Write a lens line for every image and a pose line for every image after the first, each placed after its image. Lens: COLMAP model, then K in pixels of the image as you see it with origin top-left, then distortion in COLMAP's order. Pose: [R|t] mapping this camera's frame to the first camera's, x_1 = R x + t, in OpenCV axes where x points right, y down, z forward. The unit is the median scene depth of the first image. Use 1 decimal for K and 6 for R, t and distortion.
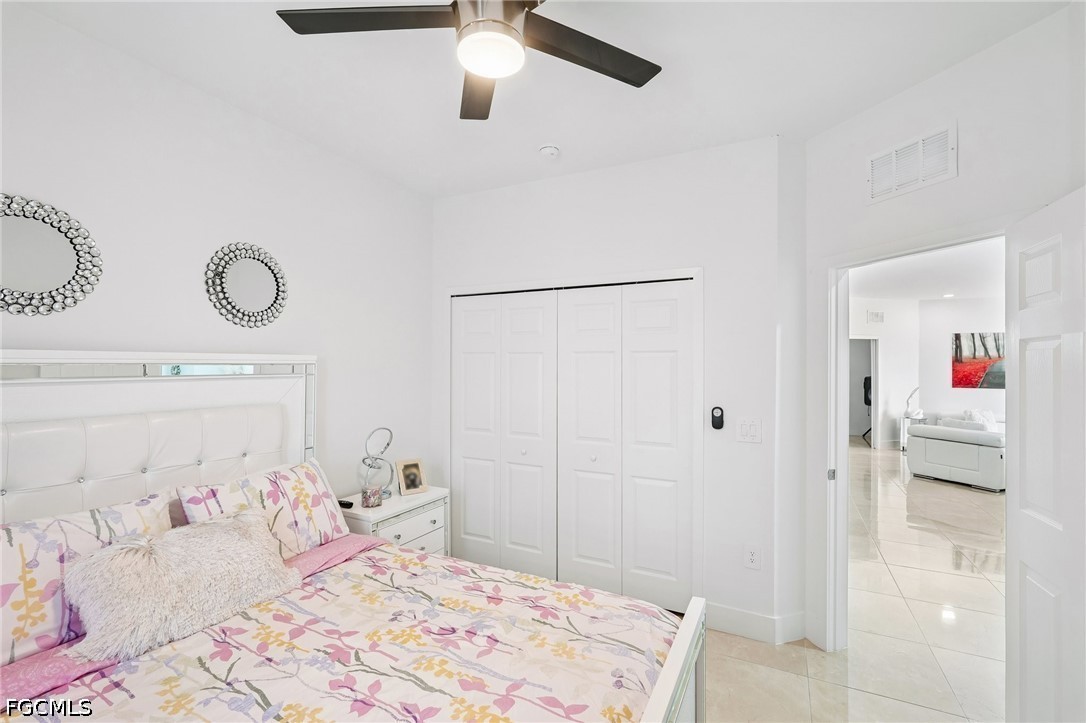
lens RADIAL K [[464.9, 0, 543.0], [0, 464.9, 361.5], [0, 0, 1]] dist [-0.011146, 0.000257]
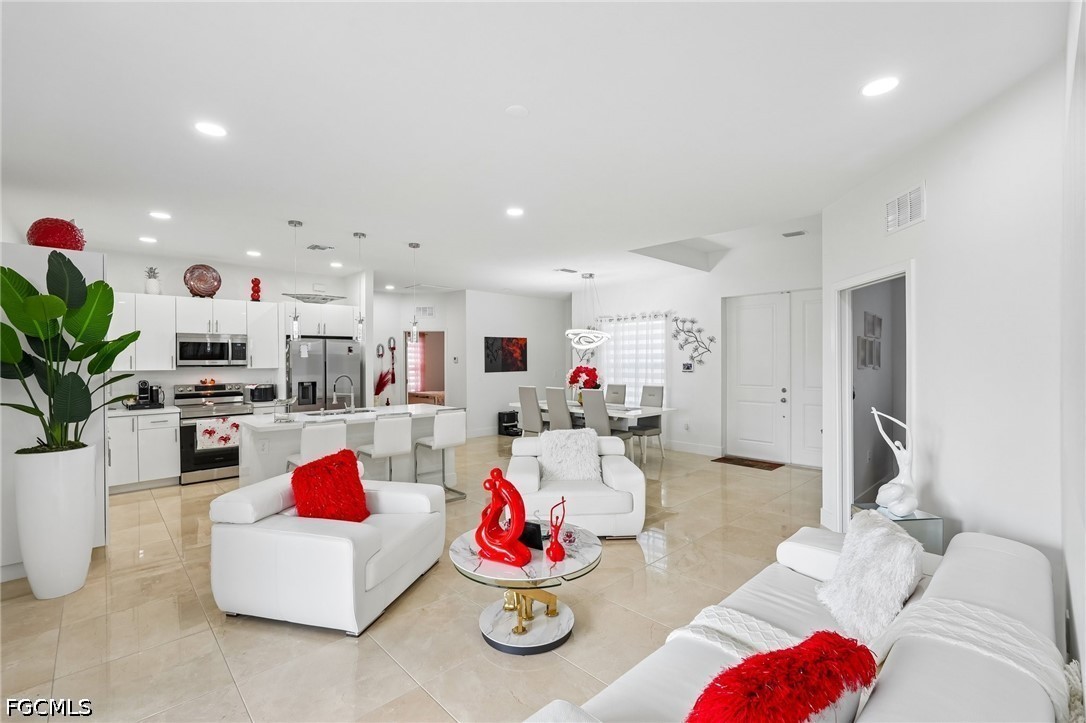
lens RADIAL K [[476.4, 0, 543.0], [0, 476.4, 363.2], [0, 0, 1]] dist [-0.017122, 0.007753]
pose [[-0.324372, 0.002247, -0.945927, 1.187471], [0.010347, 0.999946, -0.001173, 0.019686], [0.945873, -0.010167, -0.324377, 0.880941]]
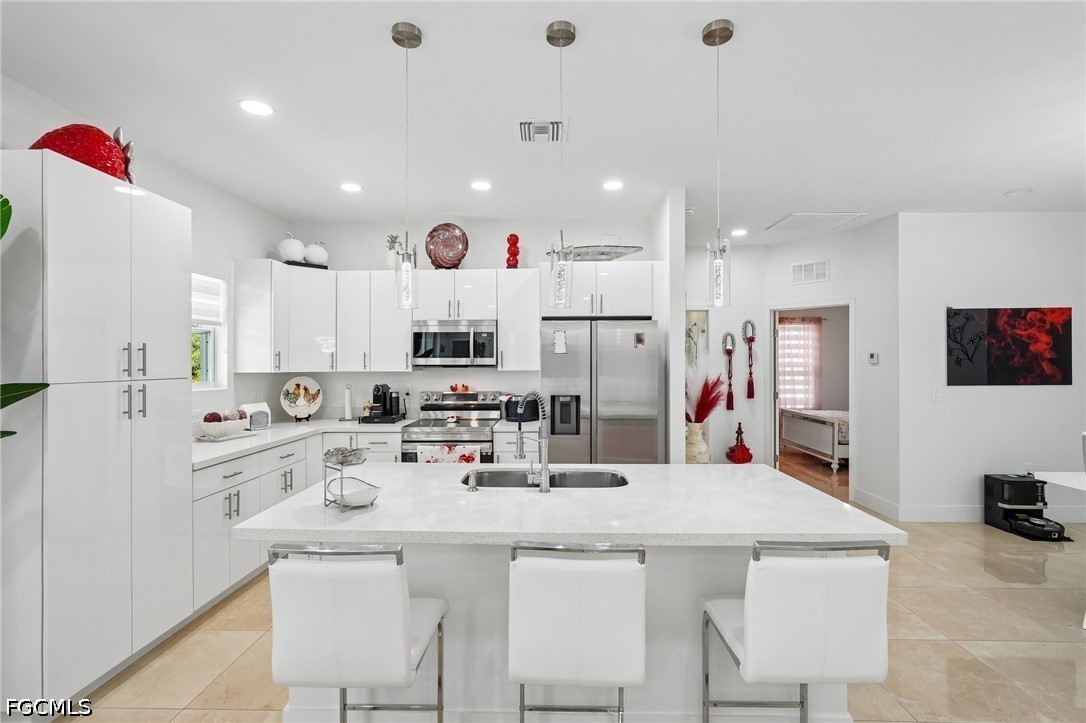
lens RADIAL K [[498.0, 0, 544.5], [0, 498.0, 361.6], [0, 0, 1]] dist [-0.013538, 0.008944]
pose [[-0.897841, -0.004652, -0.440294, 0.808811], [-0.000211, 0.999949, -0.010135, 0.018170], [0.440319, -0.009006, -0.897796, 0.682436]]
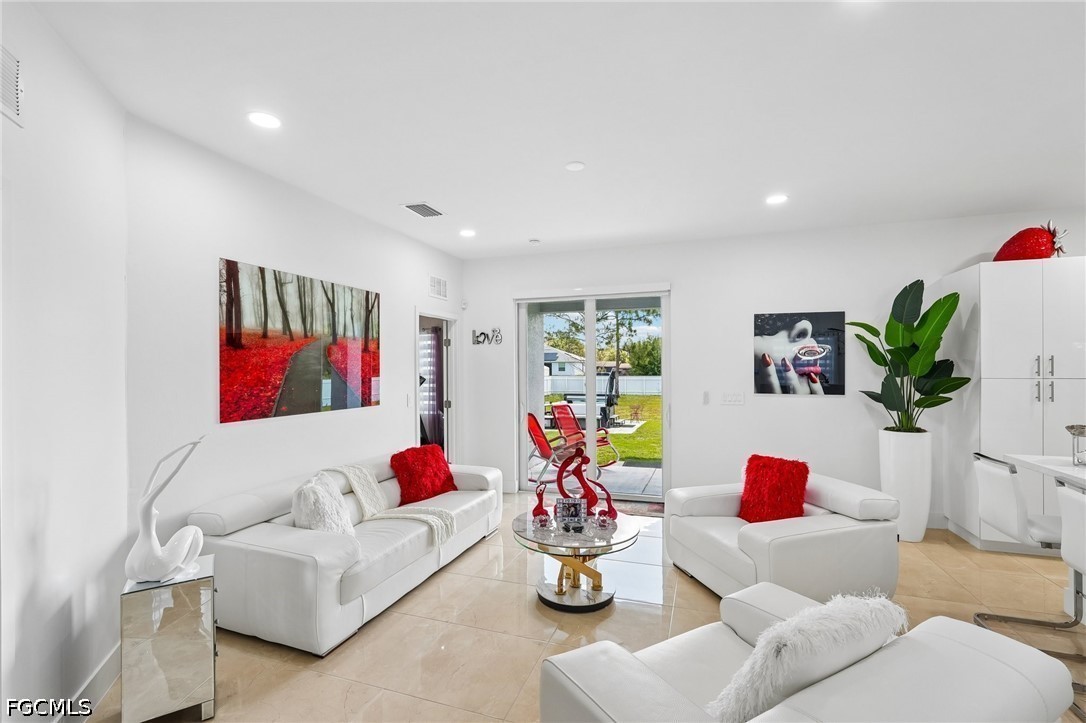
lens RADIAL K [[479.4, 0, 541.3], [0, 479.4, 368.4], [0, 0, 1]] dist [-0.009174, 0.000971]
pose [[-0.148274, -0.008416, 0.988911, 0.534707], [-0.003569, 0.999962, 0.007974, 0.014798], [-0.988940, -0.002347, -0.148298, 0.850499]]
